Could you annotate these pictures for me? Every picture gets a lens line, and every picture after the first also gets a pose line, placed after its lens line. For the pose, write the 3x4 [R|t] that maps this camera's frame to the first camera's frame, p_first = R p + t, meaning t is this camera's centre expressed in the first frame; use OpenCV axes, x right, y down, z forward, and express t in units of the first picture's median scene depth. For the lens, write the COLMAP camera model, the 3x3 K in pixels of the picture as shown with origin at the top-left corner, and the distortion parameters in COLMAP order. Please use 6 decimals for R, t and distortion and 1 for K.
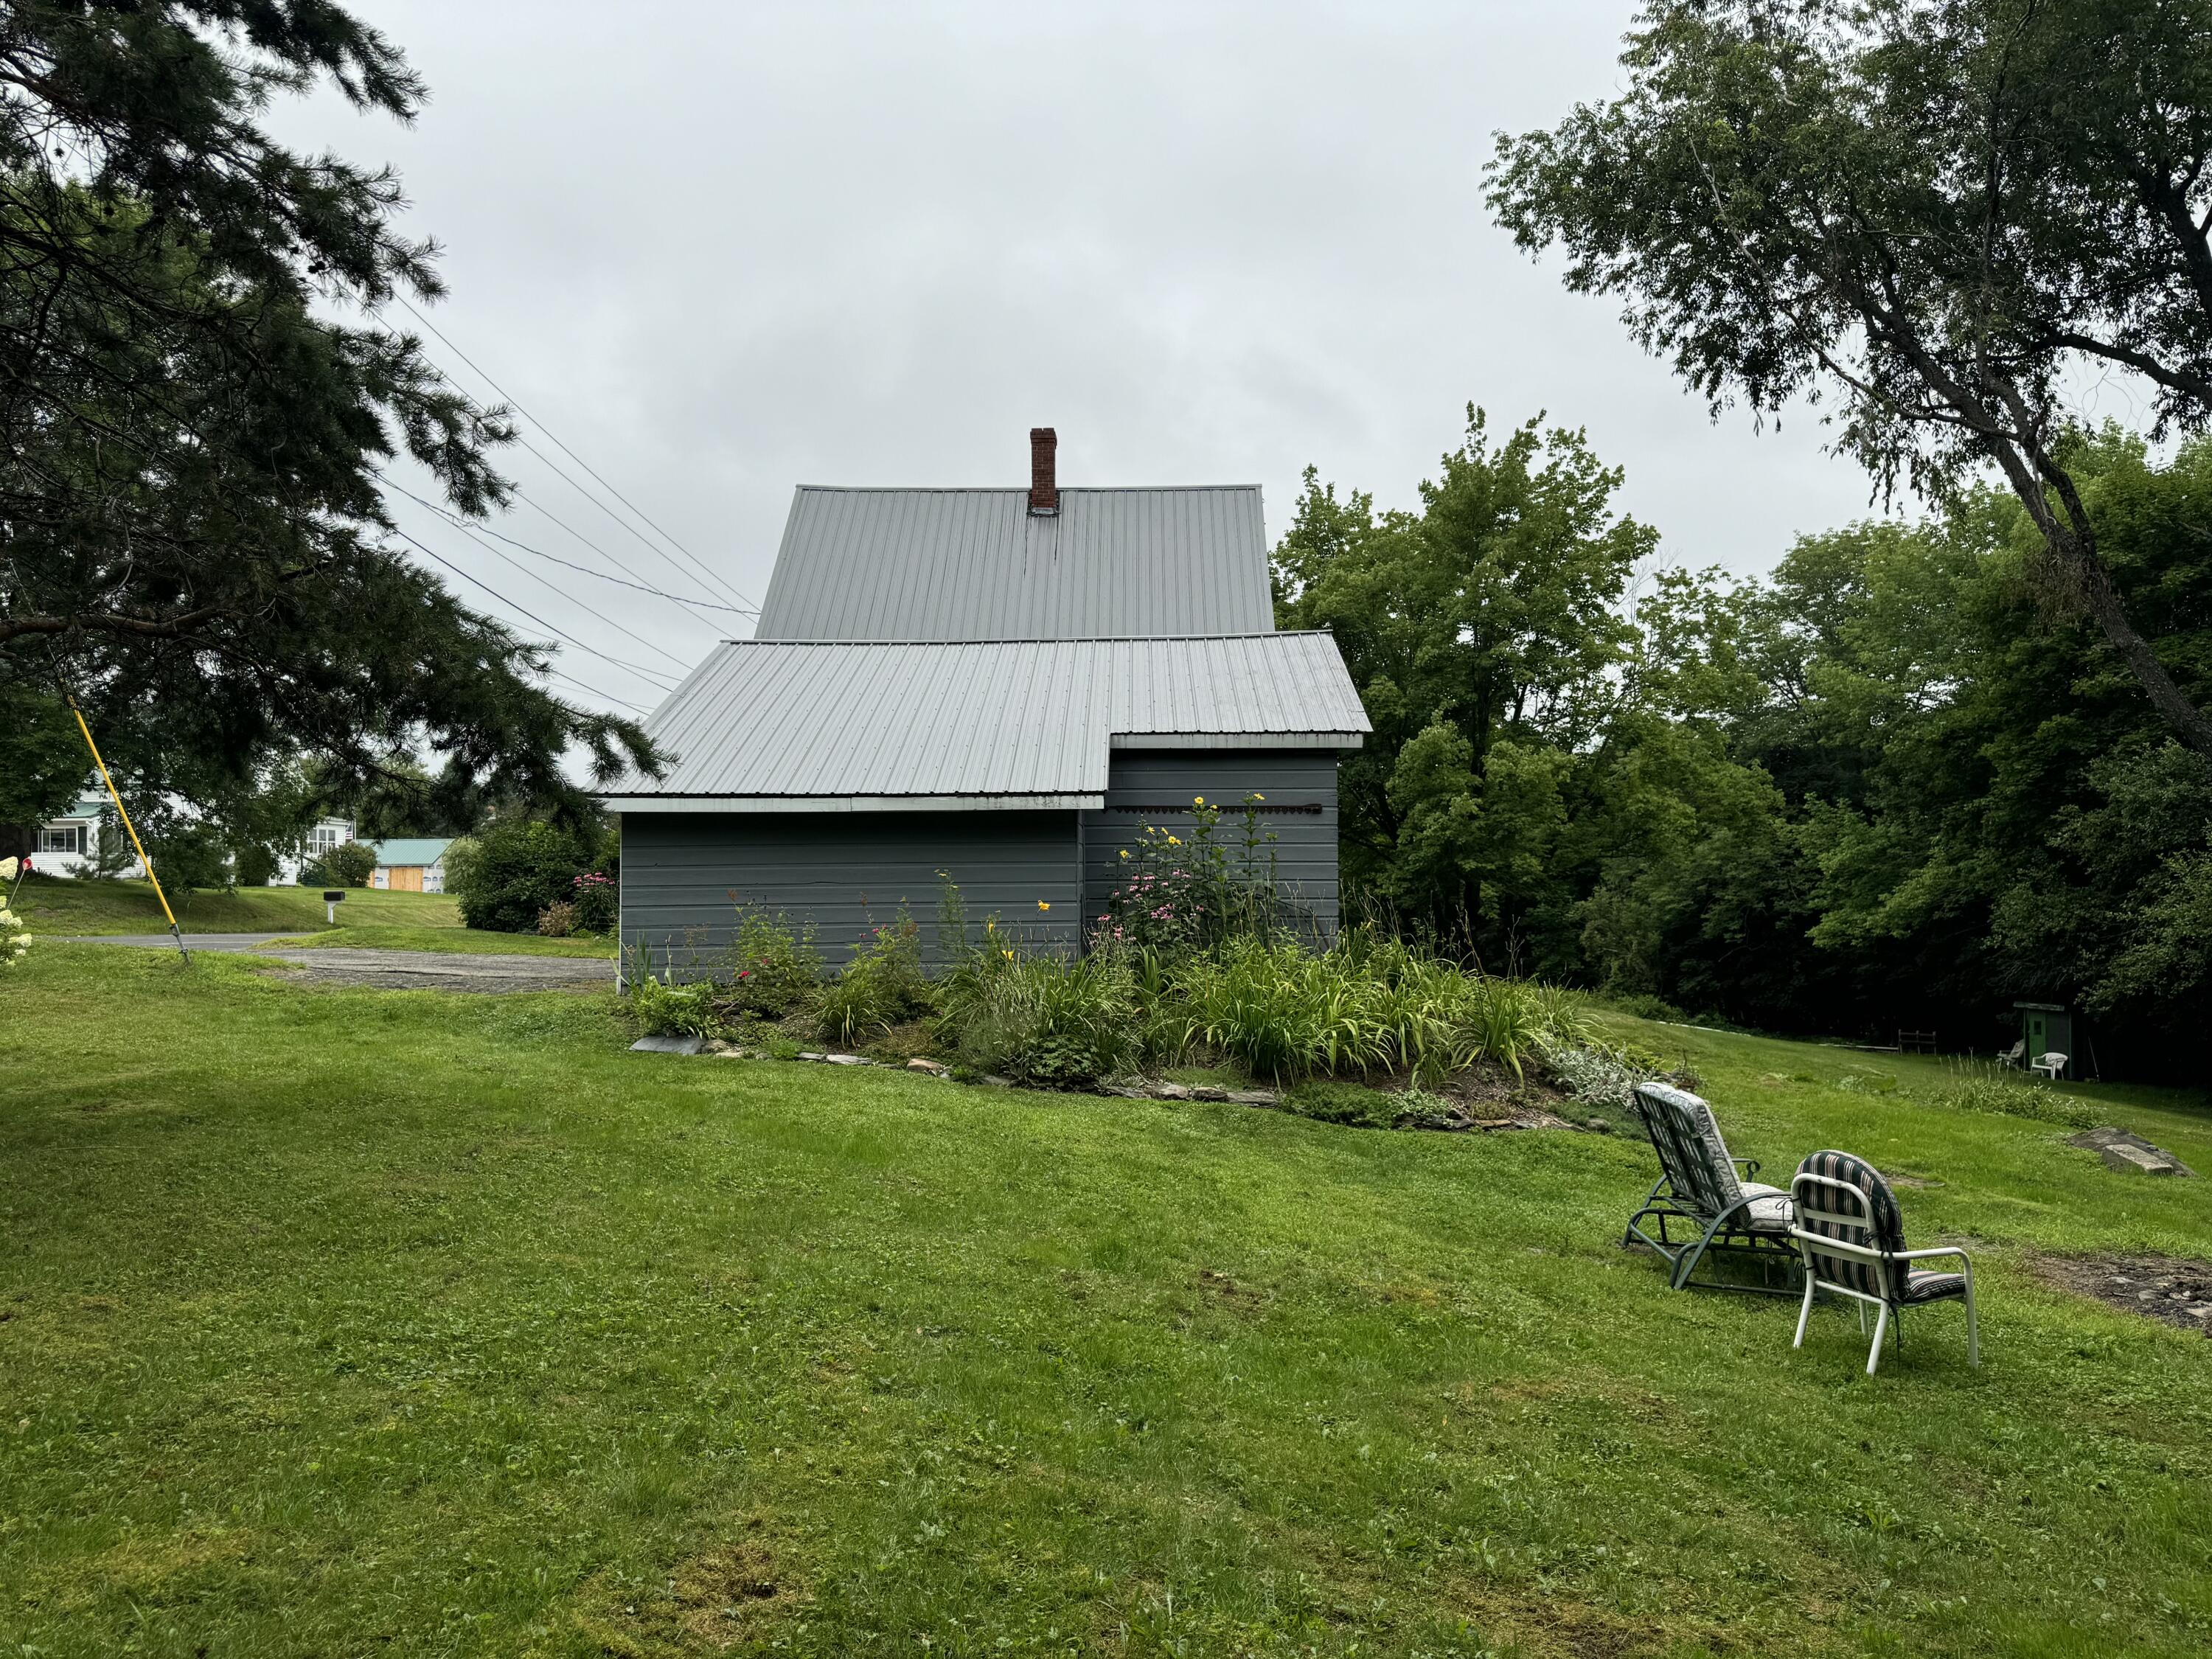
lens RADIAL K [[1519.5, 0, 1103.5], [0, 1519.5, 860.4], [0, 0, 1]] dist [0.087222, -0.148963]
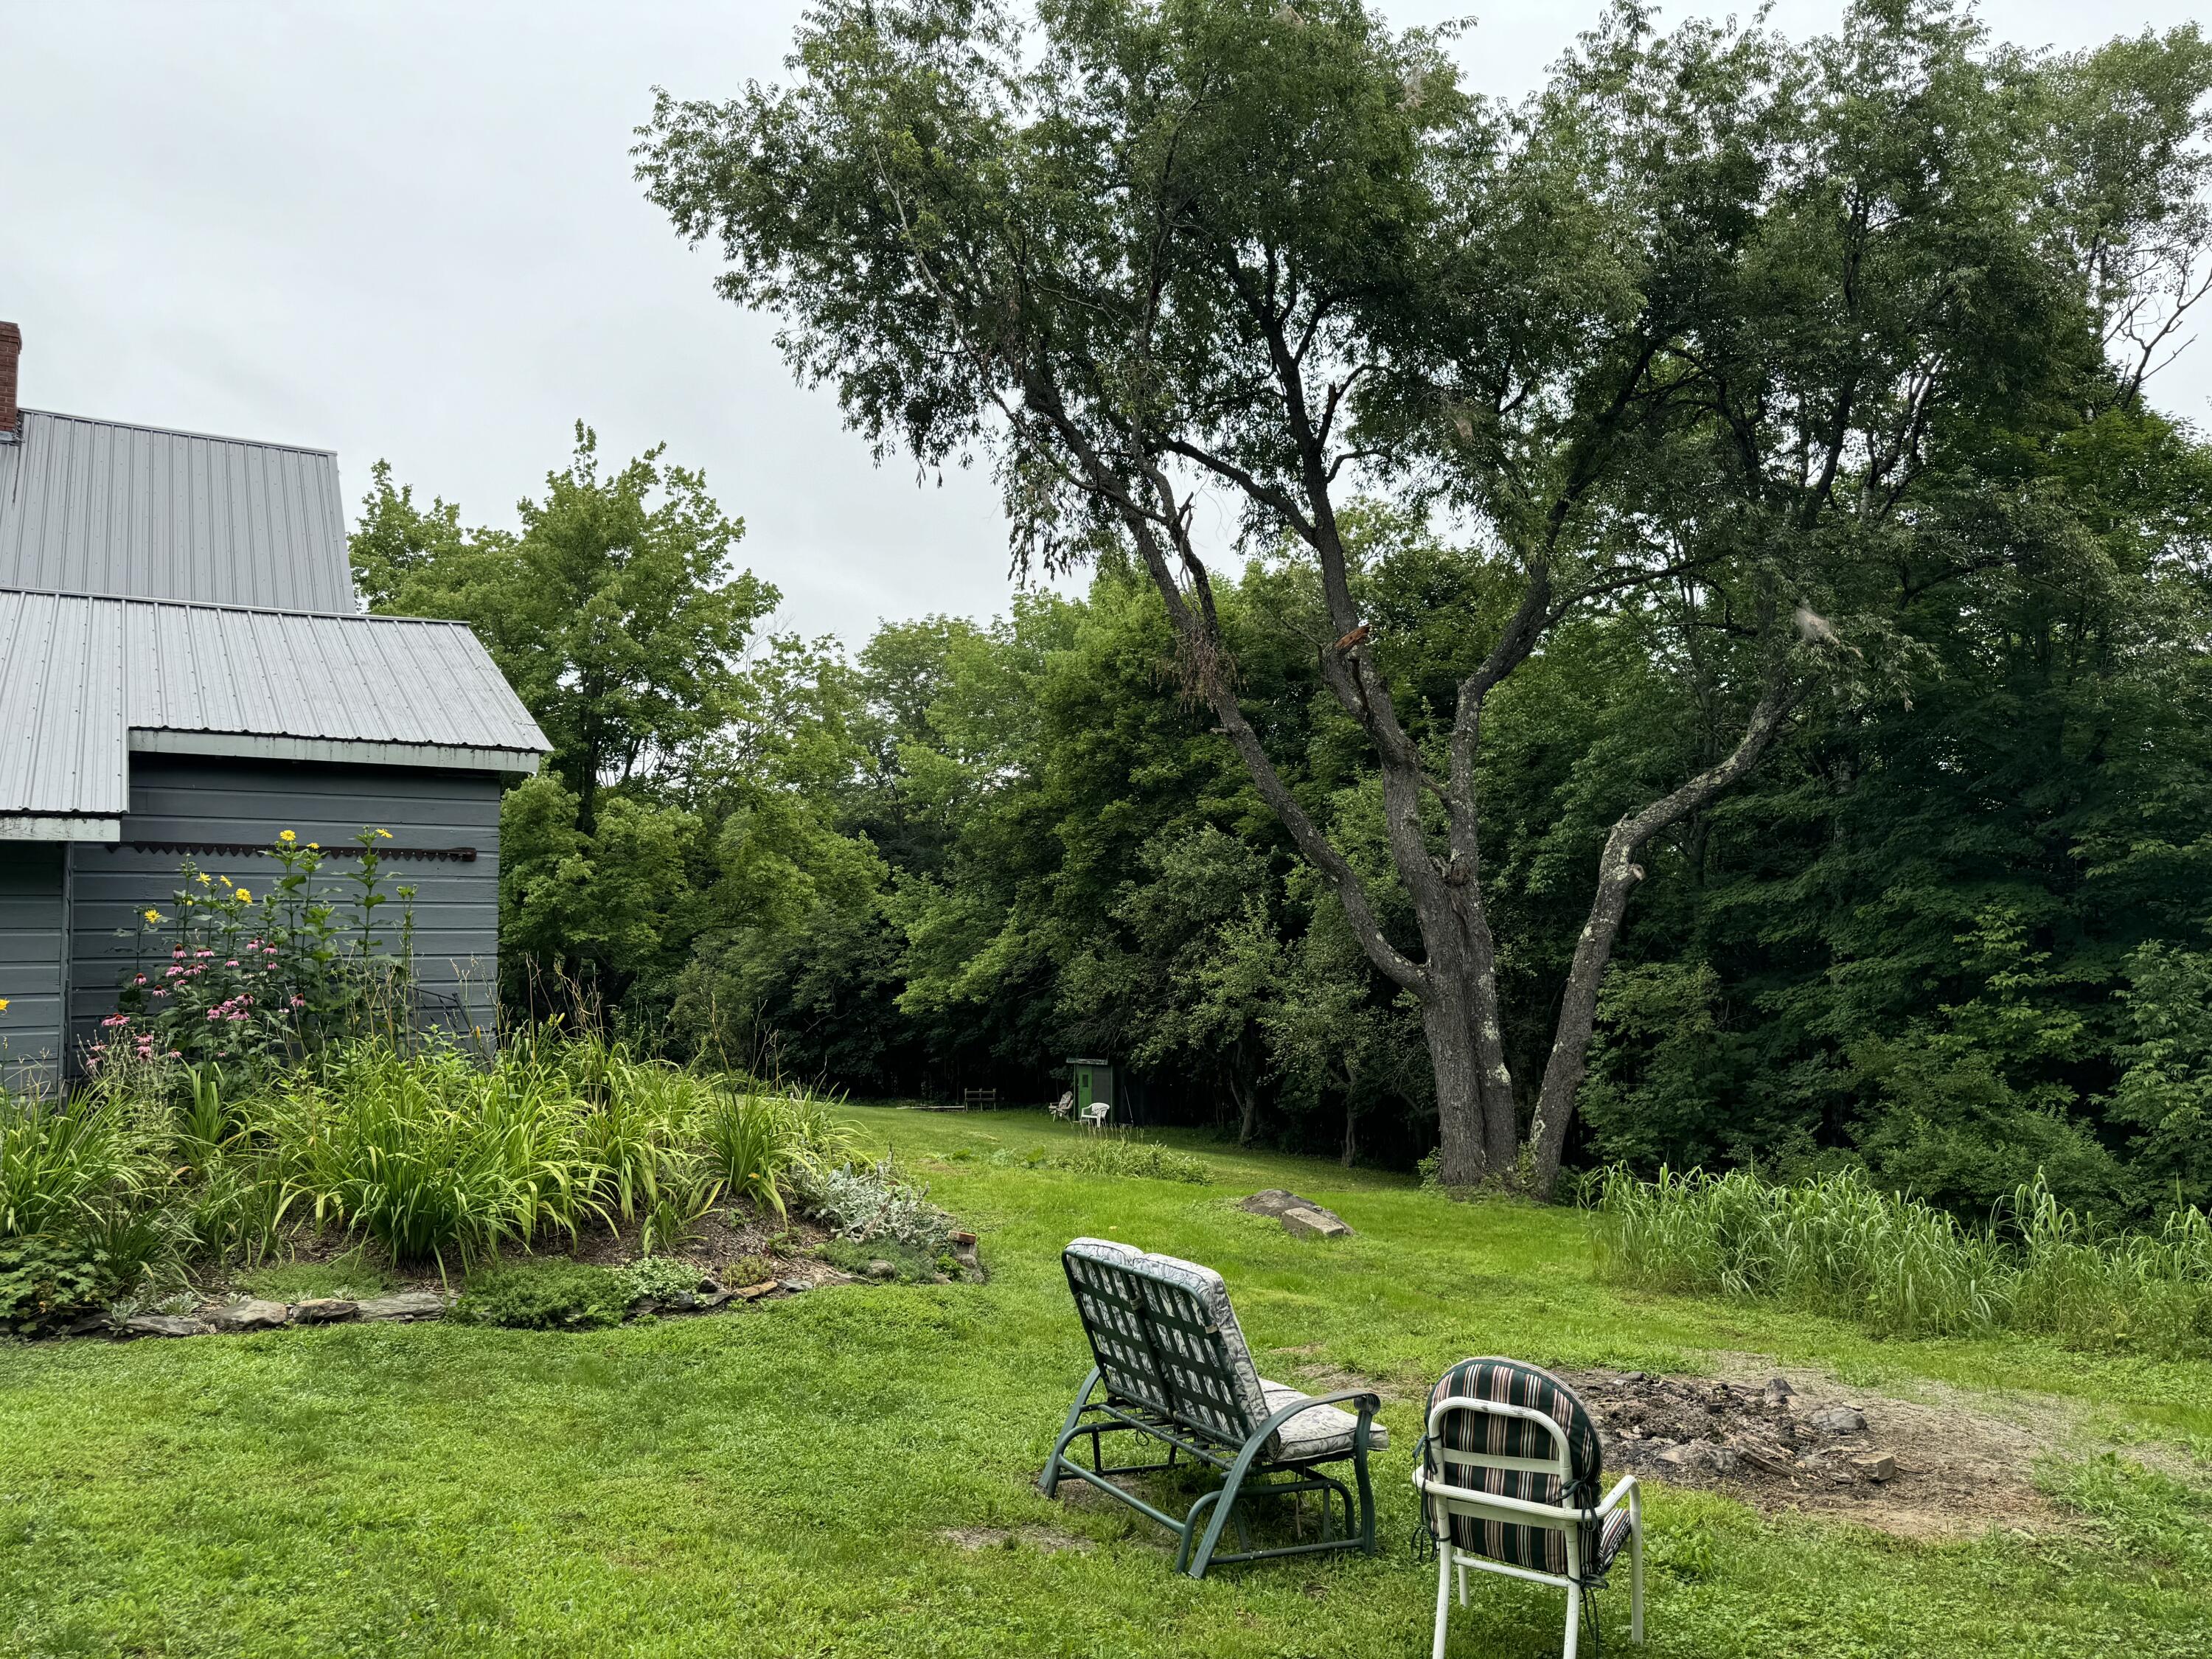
lens RADIAL K [[1519.5, 0, 1103.5], [0, 1519.5, 860.4], [0, 0, 1]] dist [0.087222, -0.148963]
pose [[0.826397, 0.025392, 0.562515, -0.010835], [0.001146, 0.998905, -0.046775, 0.001573], [-0.563087, 0.039299, 0.825463, 0.142694]]
